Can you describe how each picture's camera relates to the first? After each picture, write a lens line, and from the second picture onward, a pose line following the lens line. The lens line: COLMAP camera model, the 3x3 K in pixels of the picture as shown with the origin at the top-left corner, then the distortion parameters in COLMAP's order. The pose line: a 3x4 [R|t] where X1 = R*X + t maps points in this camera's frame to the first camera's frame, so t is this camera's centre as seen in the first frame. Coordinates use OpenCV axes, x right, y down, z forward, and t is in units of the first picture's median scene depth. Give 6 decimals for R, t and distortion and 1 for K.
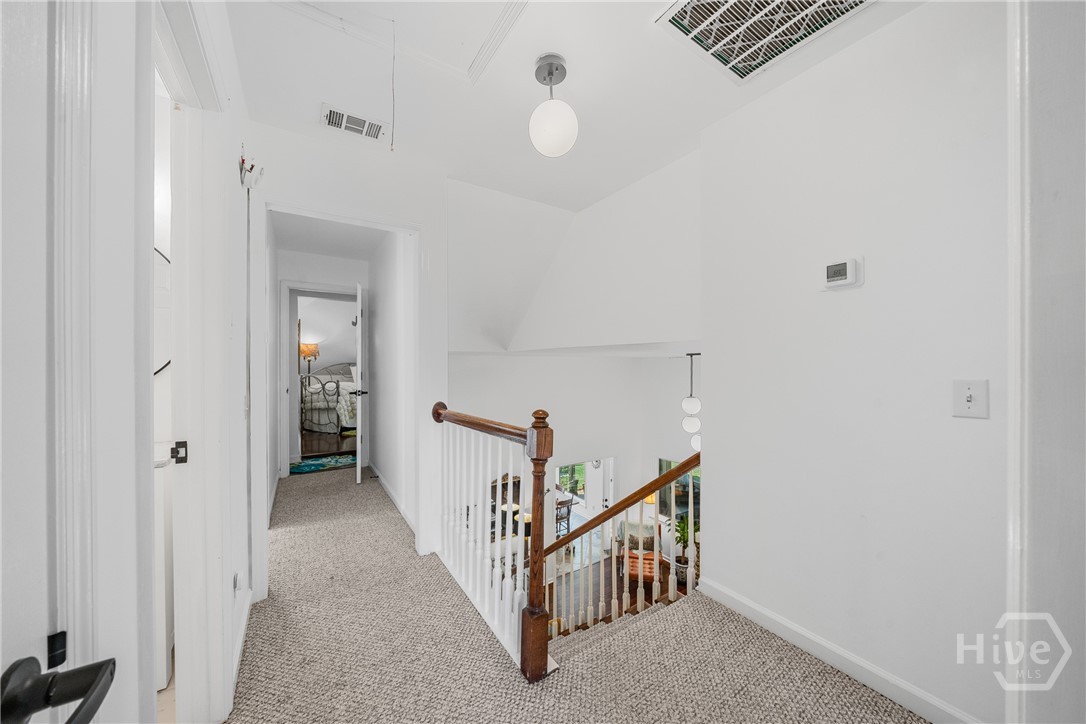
lens RADIAL K [[367.3, 0, 546.3], [0, 367.3, 368.1], [0, 0, 1]] dist [-0.000430, 0.000249]
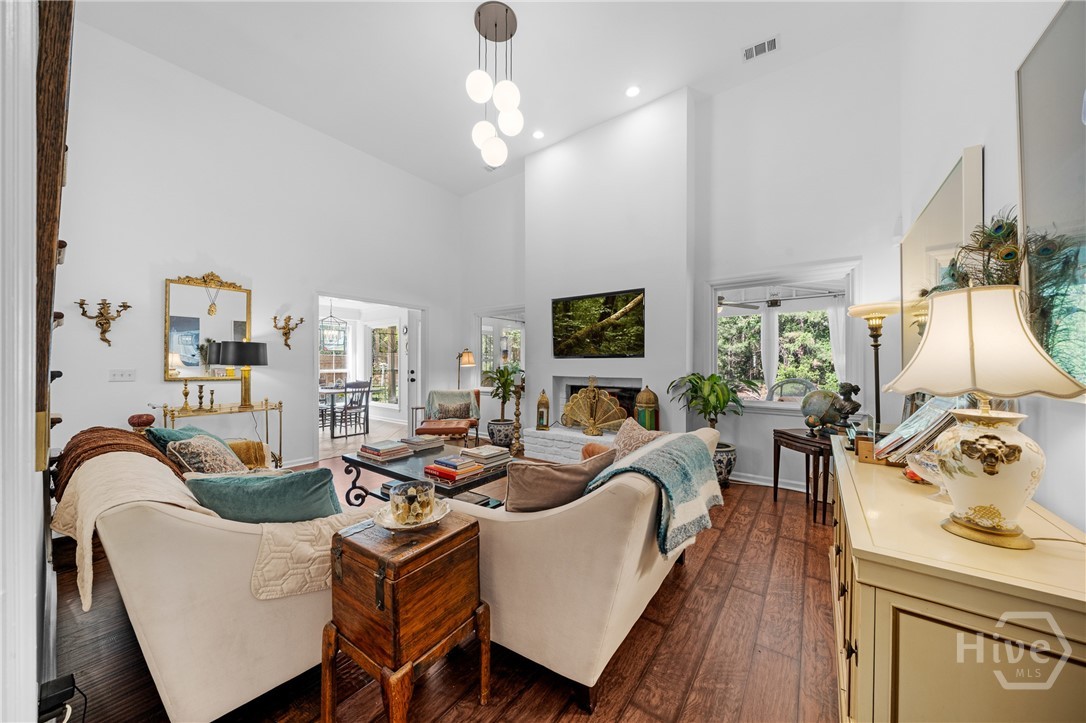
lens RADIAL K [[367.3, 0, 532.0], [0, 367.3, 359.1], [0, 0, 1]] dist [-0.000430, 0.000249]
pose [[0.949060, -0.001525, 0.315092, 0.150431], [0.001865, 0.999998, -0.000780, 0.317541], [-0.315091, 0.001328, 0.949061, 0.189145]]
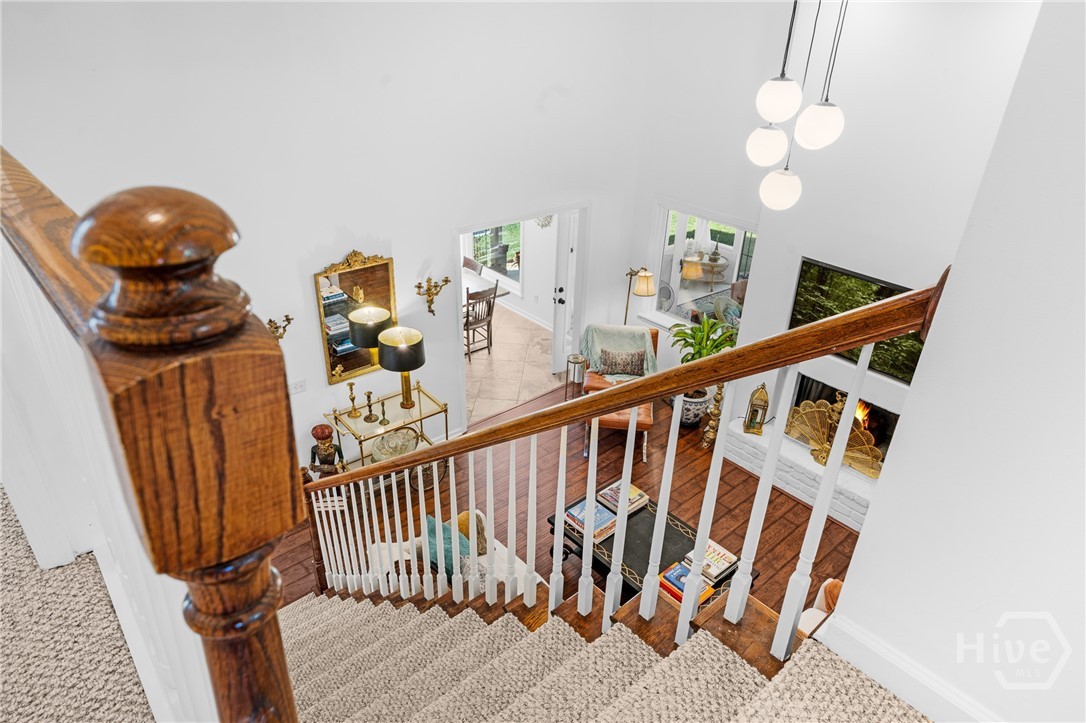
lens RADIAL K [[660.4, 0, 539.9], [0, 660.4, 359.0], [0, 0, 1]] dist [0.005353, 0.001547]
pose [[0.991646, -0.037823, 0.123317, 0.013166], [-0.024124, 0.884789, 0.465366, 0.009783], [-0.126711, -0.464453, 0.876486, 0.128405]]
